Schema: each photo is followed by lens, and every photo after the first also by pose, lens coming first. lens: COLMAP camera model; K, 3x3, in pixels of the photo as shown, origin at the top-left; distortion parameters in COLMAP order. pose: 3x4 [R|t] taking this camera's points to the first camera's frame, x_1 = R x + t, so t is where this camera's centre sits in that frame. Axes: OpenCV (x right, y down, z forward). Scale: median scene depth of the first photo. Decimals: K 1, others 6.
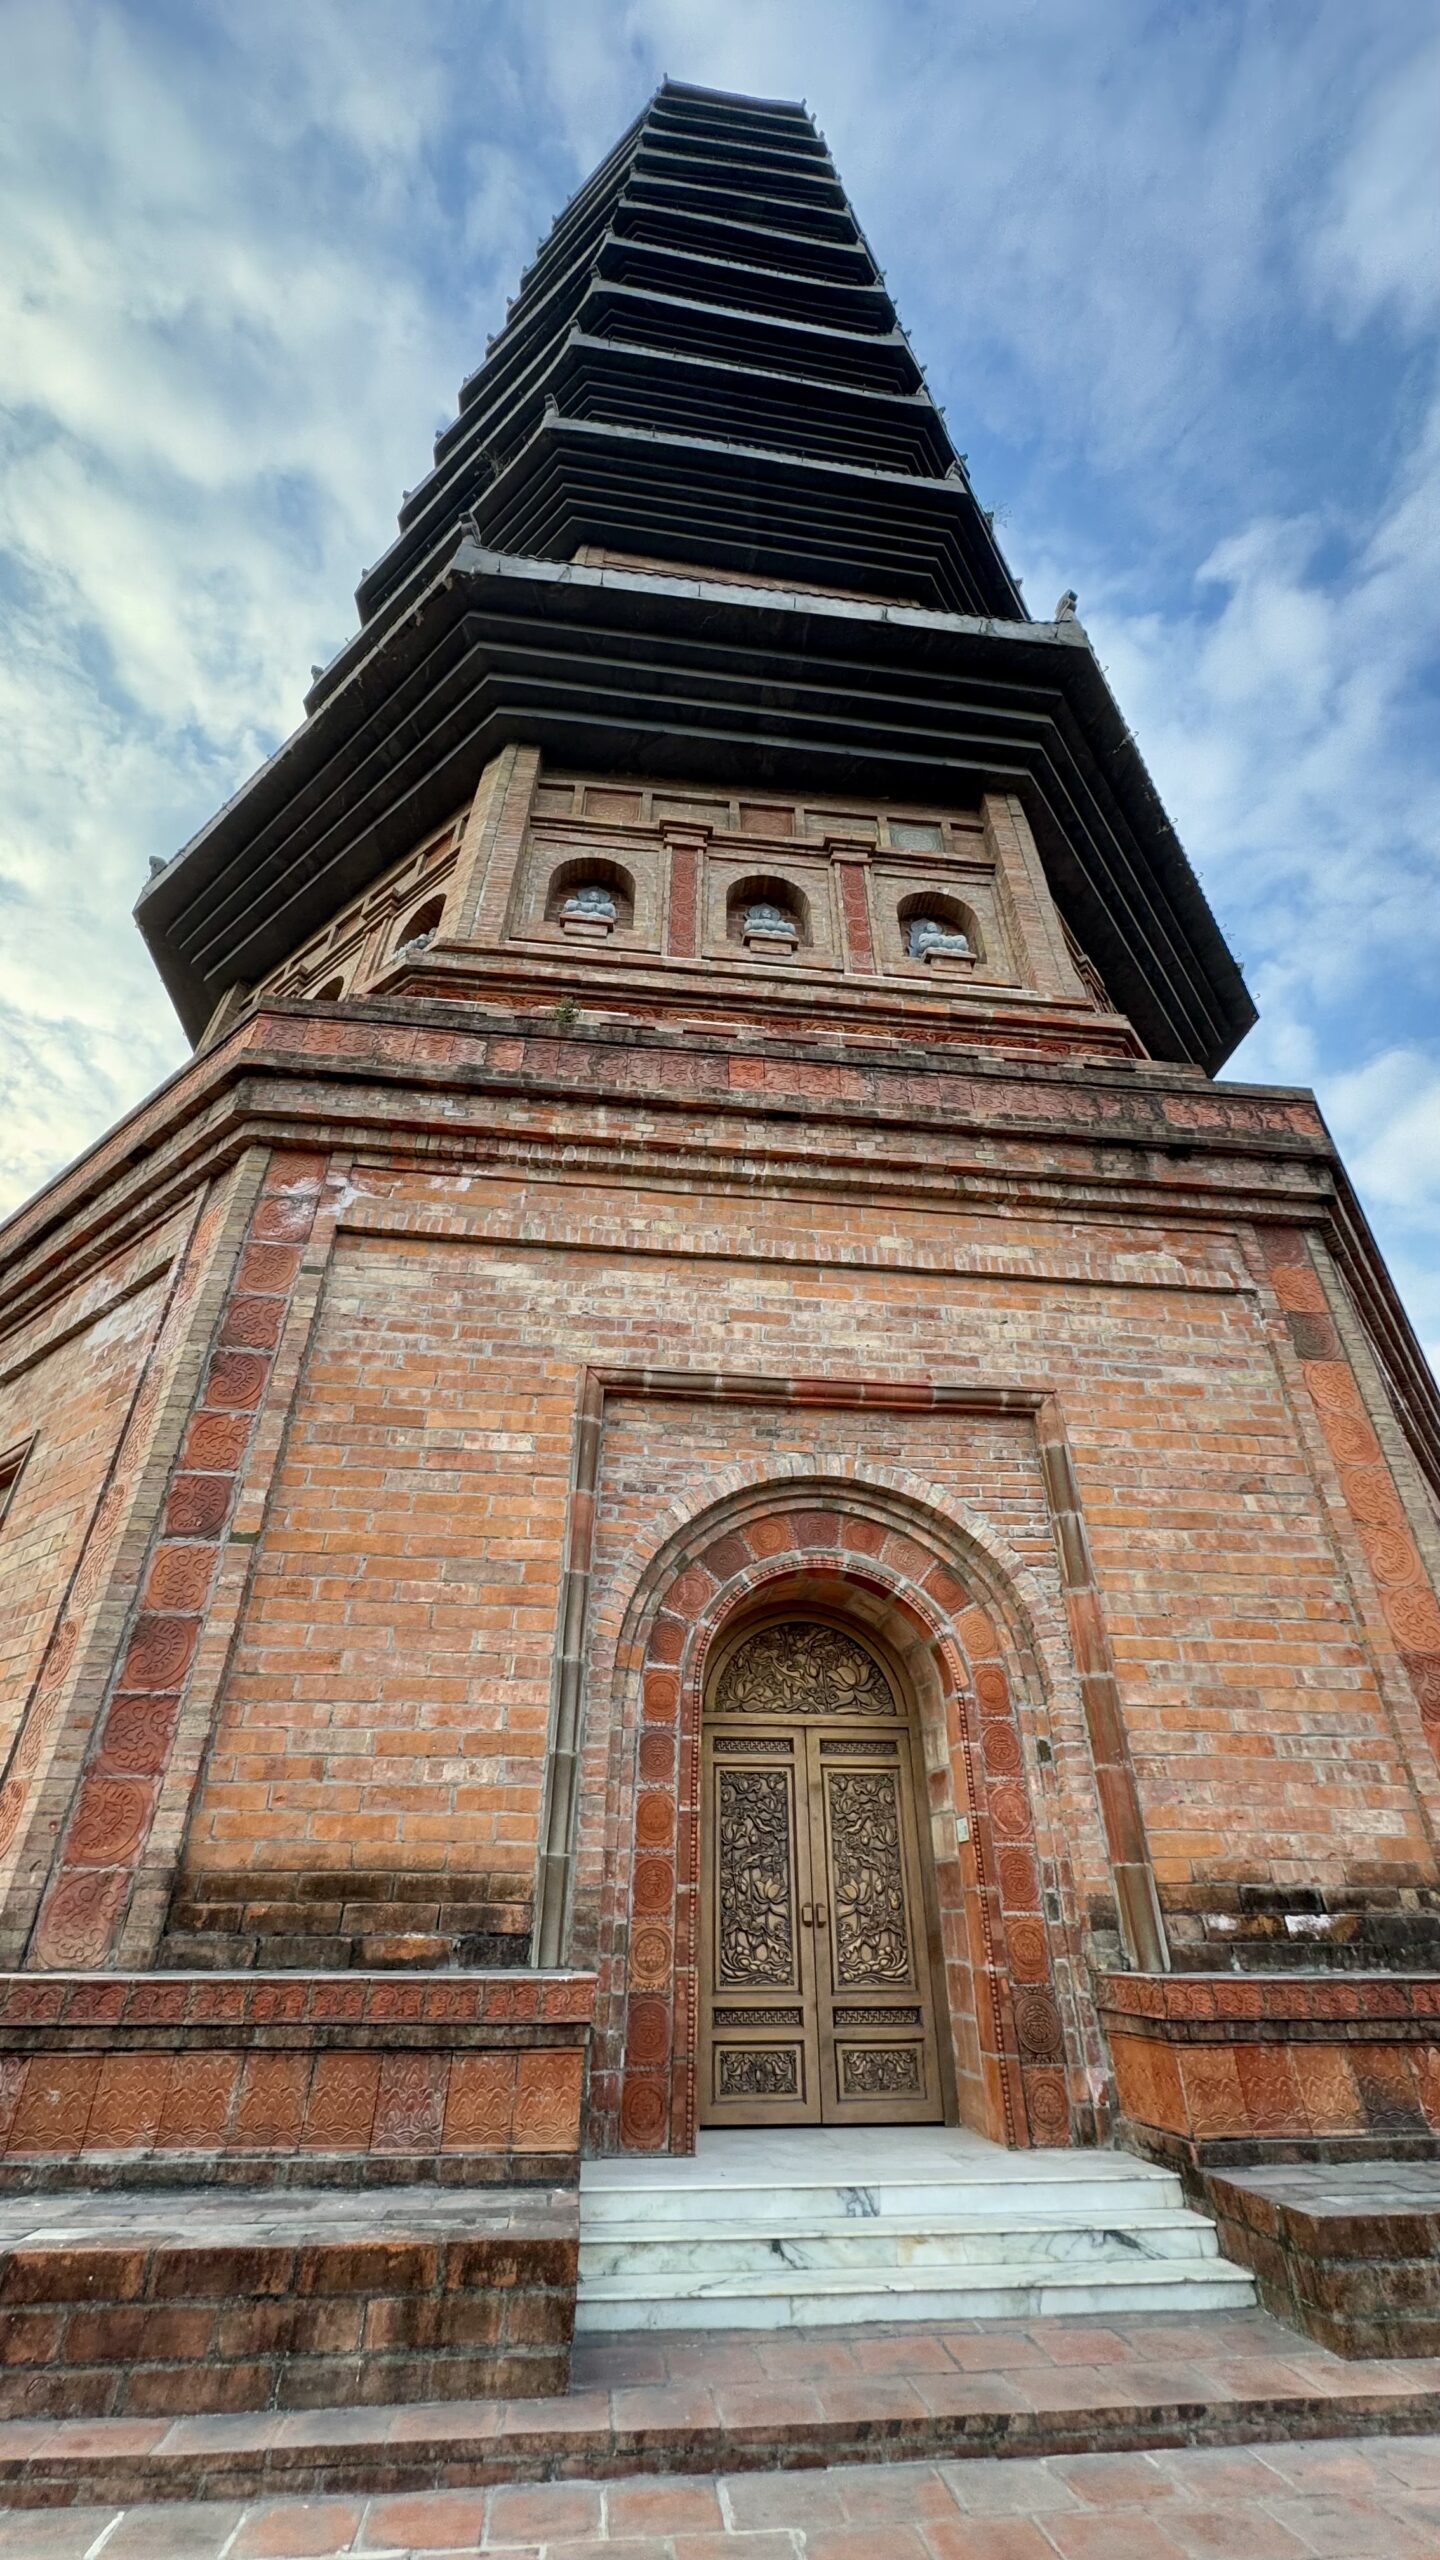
lens RADIAL K [[1016.2, 0, 720.0], [0, 1016.2, 1280.0], [0, 0, 1]] dist [-0.001231, 0.000187]
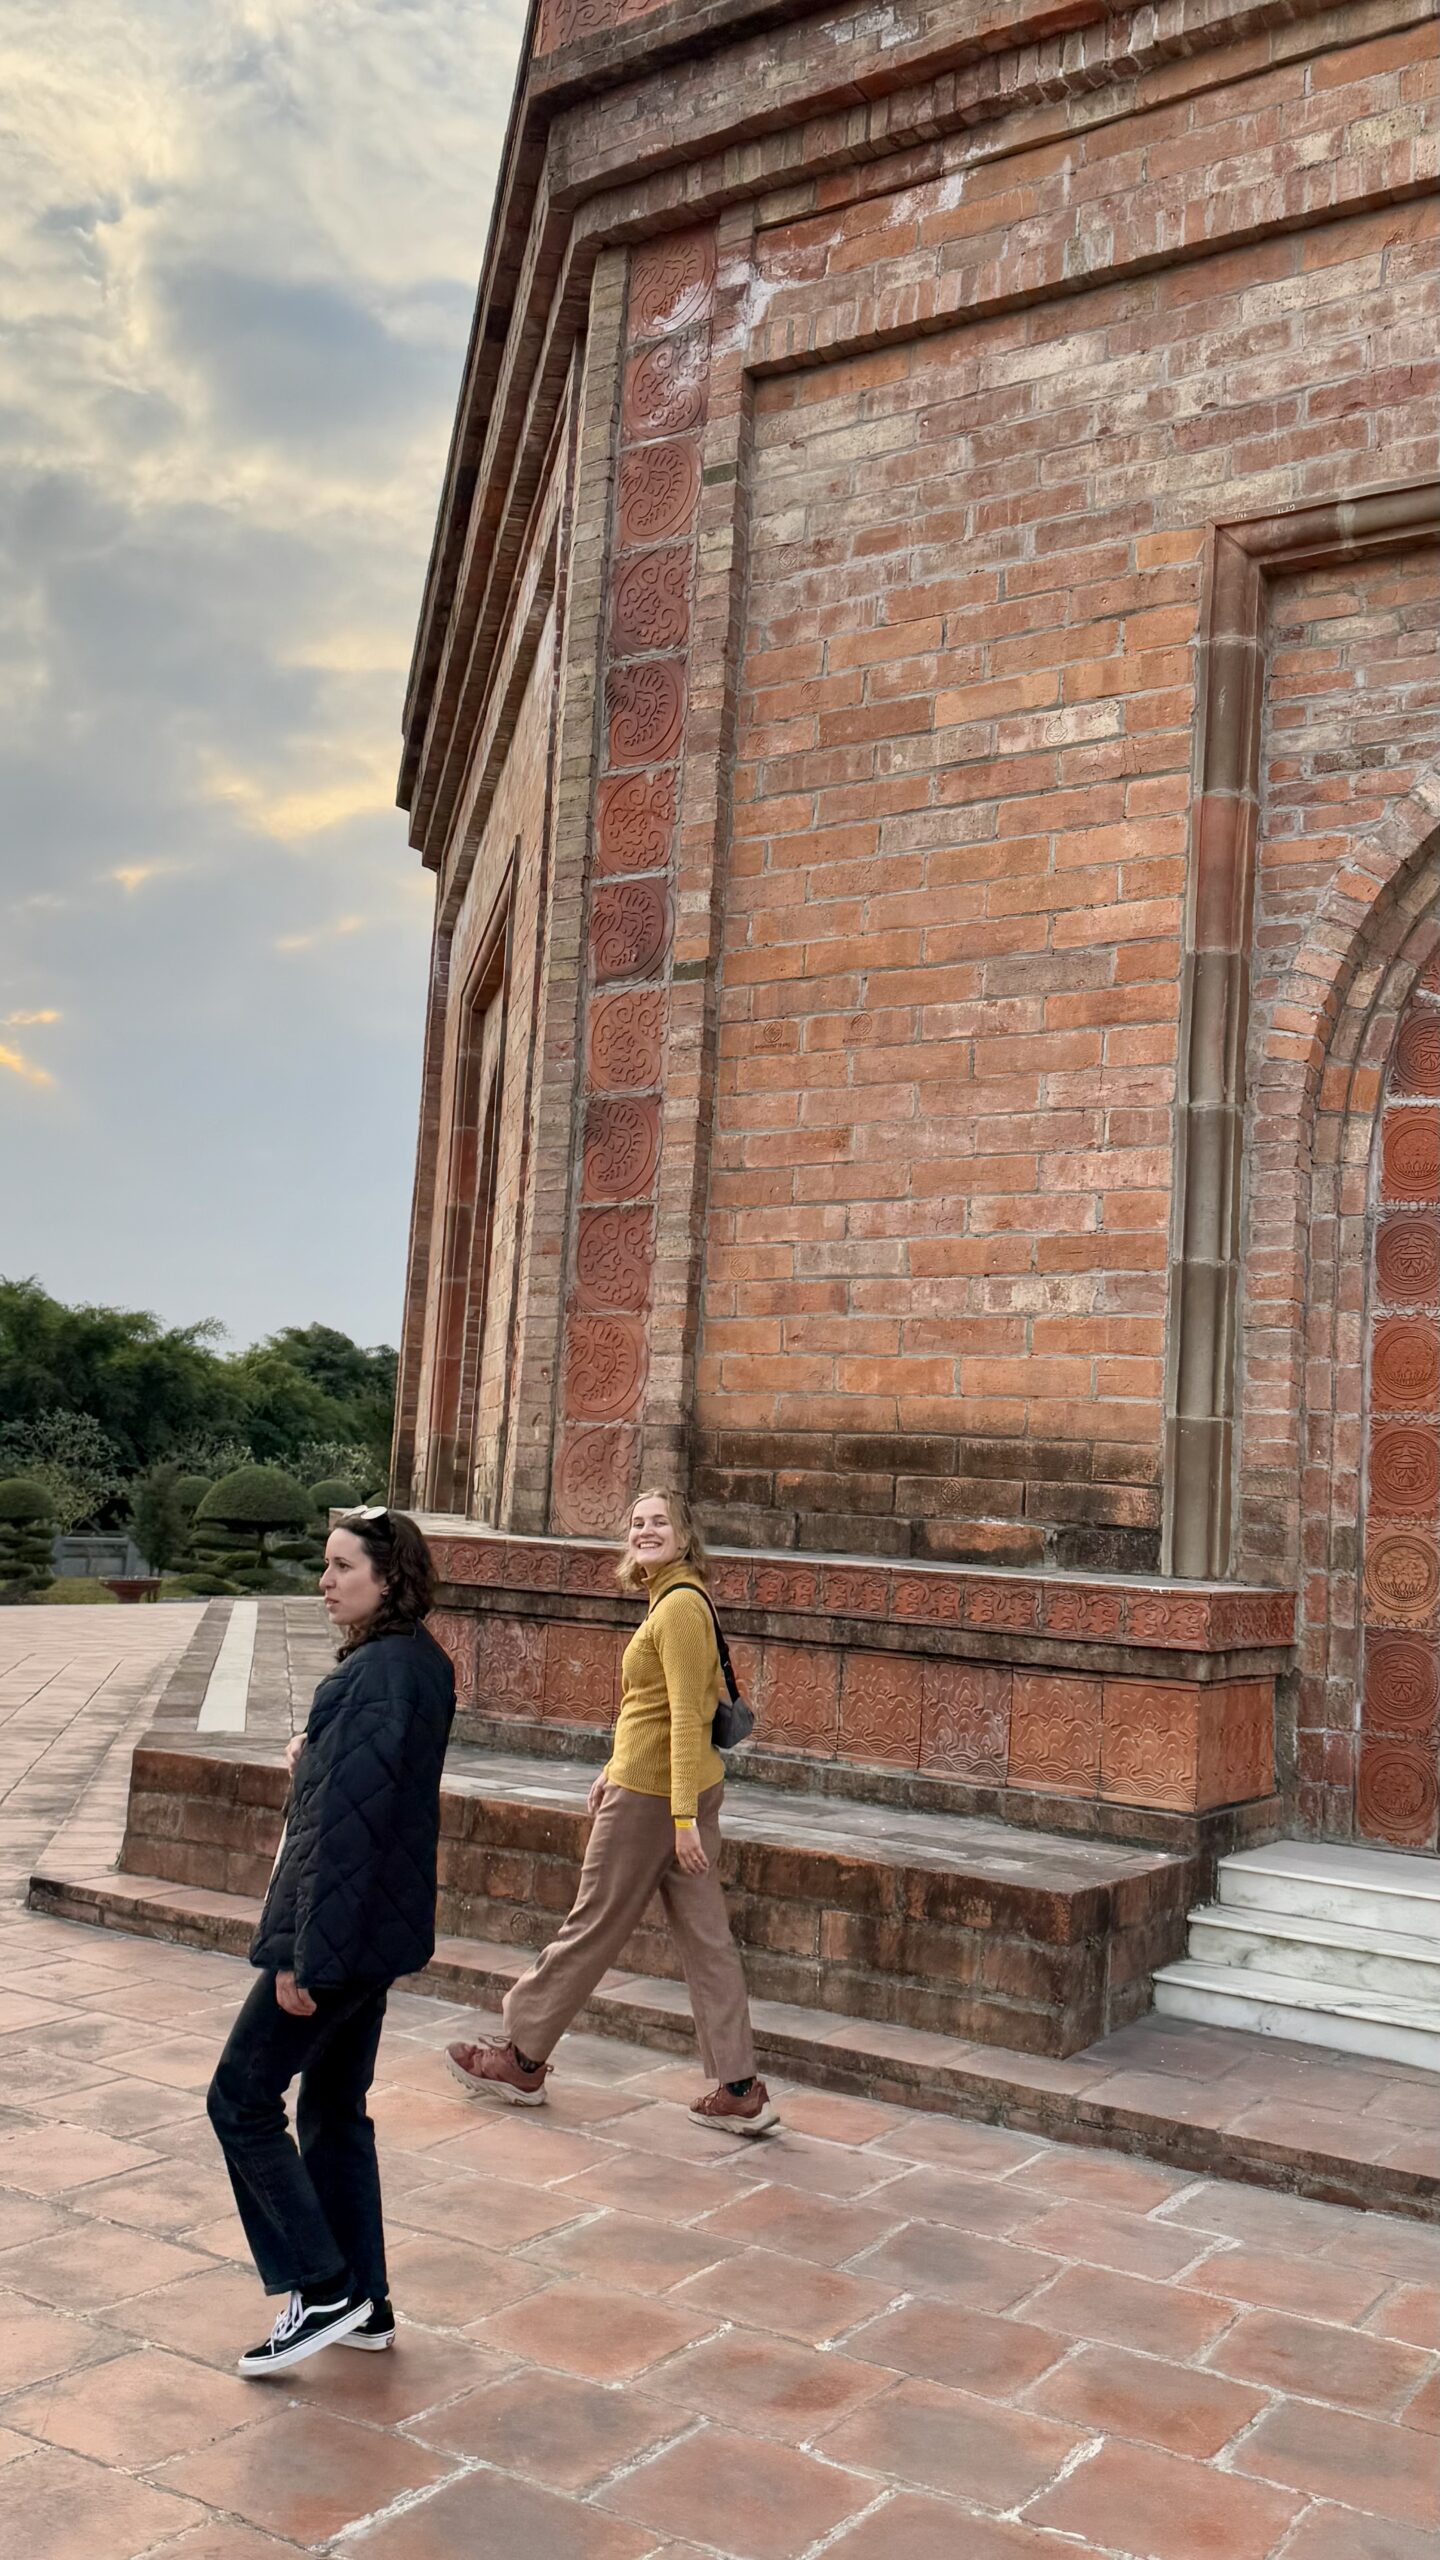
lens RADIAL K [[2036.3, 0, 725.9], [0, 2036.3, 1296.5], [0, 0, 1]] dist [0.166711, -0.337630]
pose [[0.777477, -0.022562, -0.628506, 0.344714], [0.293042, 0.897237, 0.330291, 0.023272], [0.556467, -0.440973, 0.704193, 0.030917]]
